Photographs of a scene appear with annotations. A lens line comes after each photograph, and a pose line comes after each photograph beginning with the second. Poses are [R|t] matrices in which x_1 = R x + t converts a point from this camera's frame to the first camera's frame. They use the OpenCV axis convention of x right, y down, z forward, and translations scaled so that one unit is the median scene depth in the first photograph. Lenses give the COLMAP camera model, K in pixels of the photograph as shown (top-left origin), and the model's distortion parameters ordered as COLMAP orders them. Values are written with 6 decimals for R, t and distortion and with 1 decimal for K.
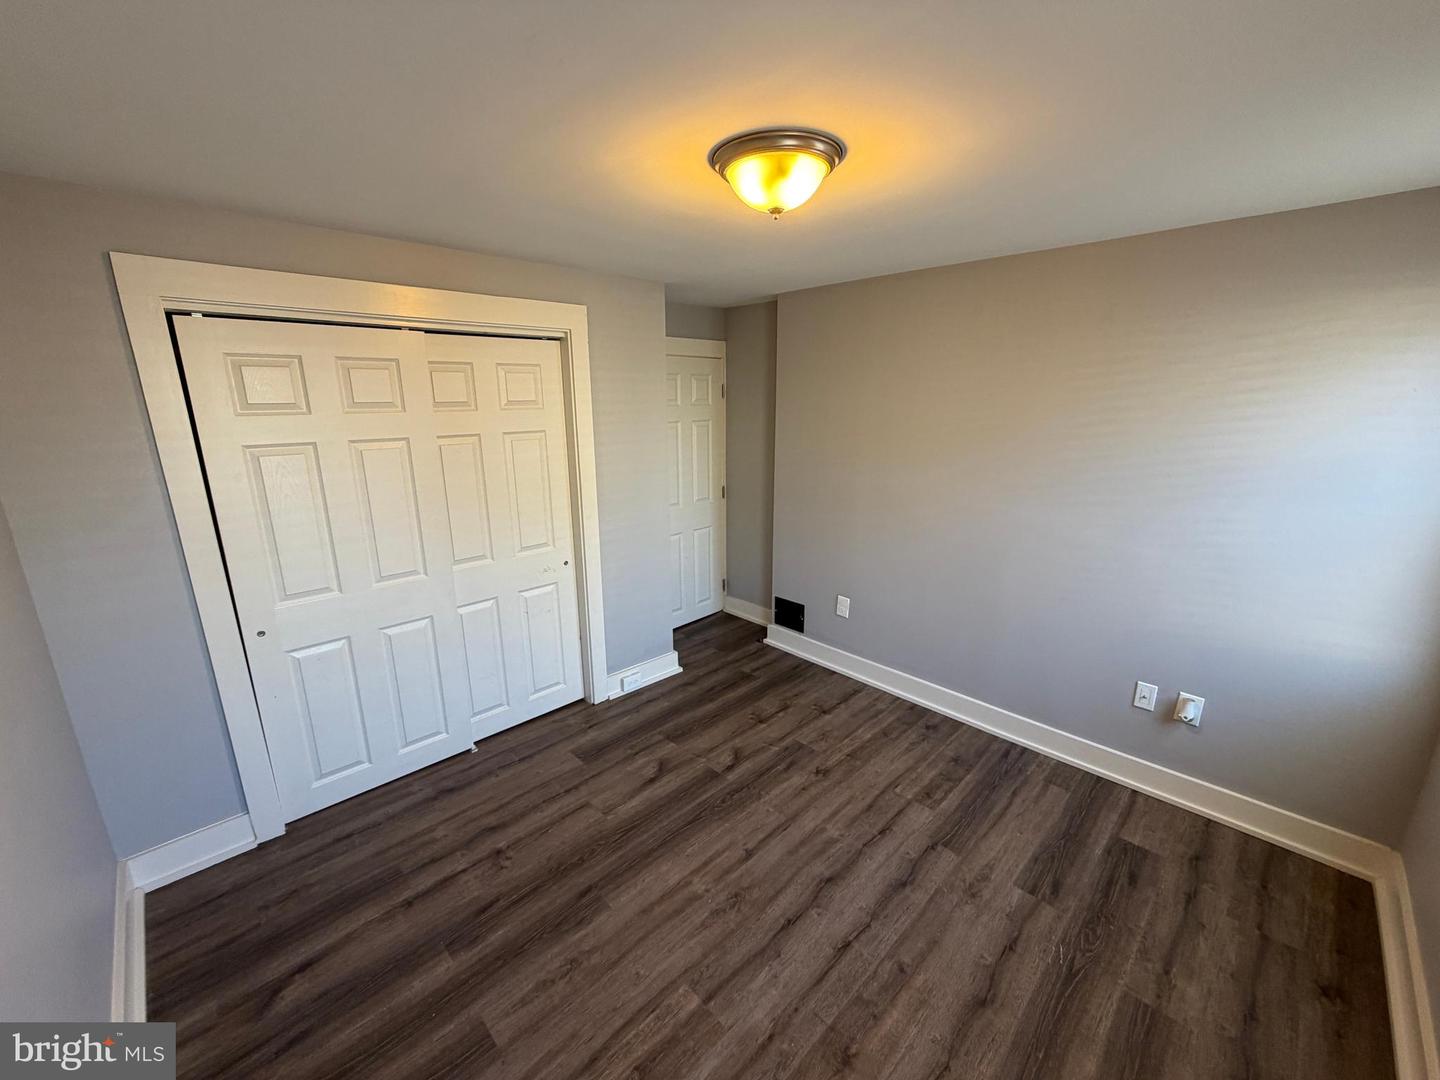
lens RADIAL K [[578.9, 0, 720.0], [0, 578.9, 540.0], [0, 0, 1]] dist [0.006927, 0.000040]
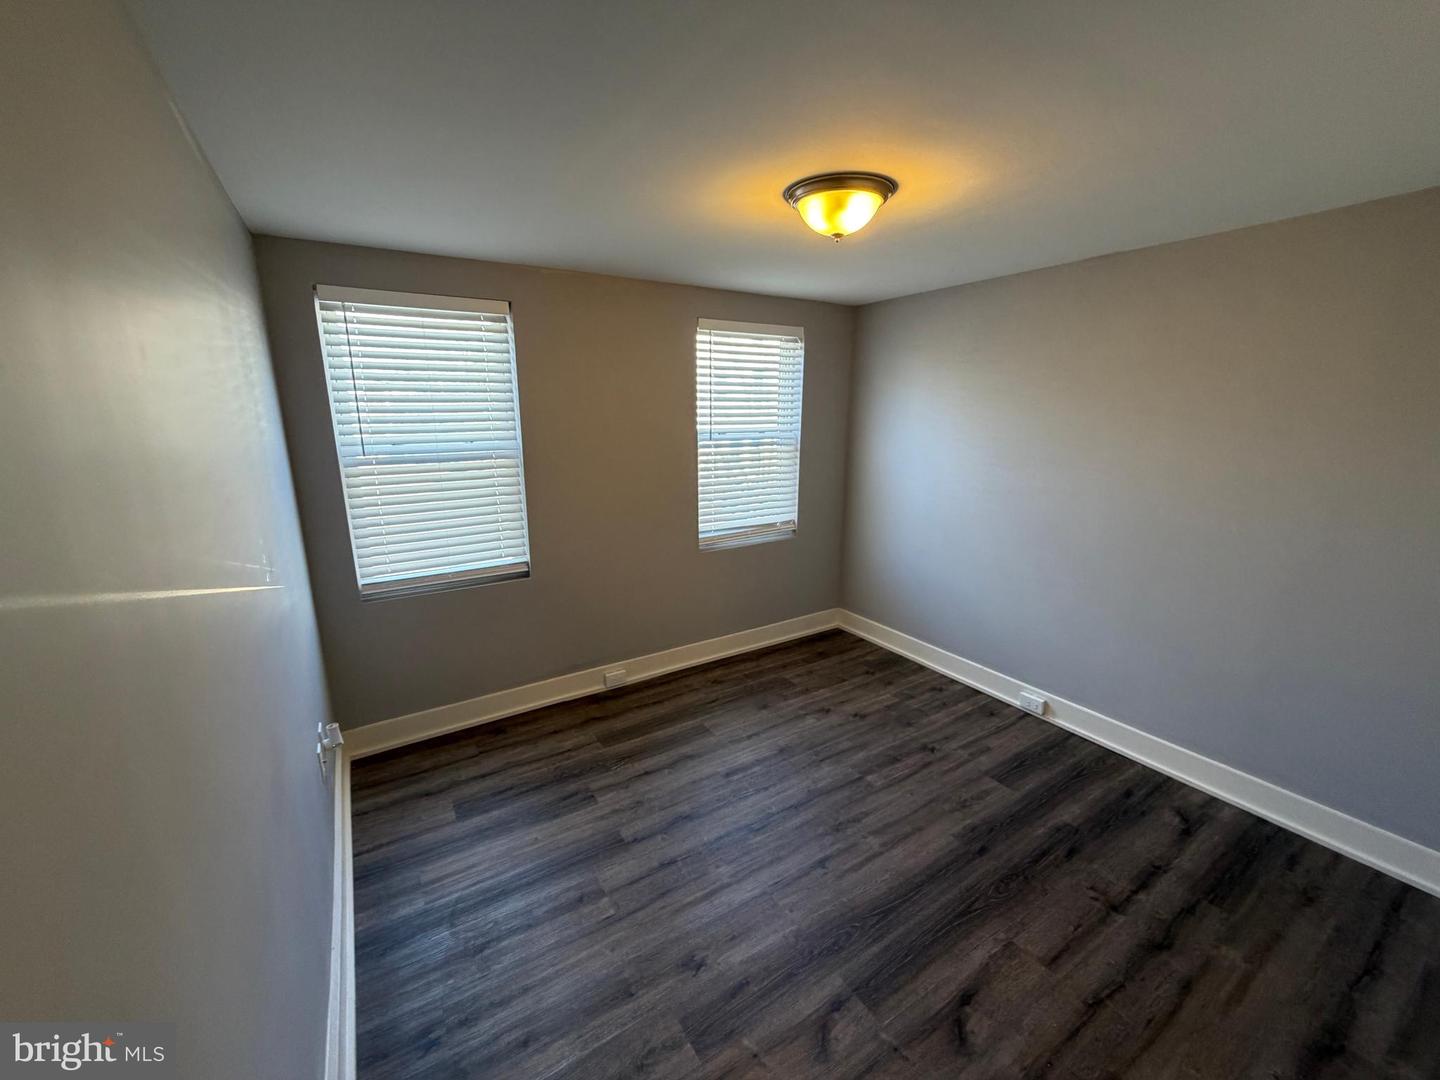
lens RADIAL K [[578.9, 0, 720.0], [0, 578.9, 540.0], [0, 0, 1]] dist [0.006927, 0.000040]
pose [[-0.976731, -0.043317, 0.210050, 0.037702], [0.057851, 0.889878, 0.452517, -0.394204], [-0.206520, 0.454138, -0.866665, 1.684277]]
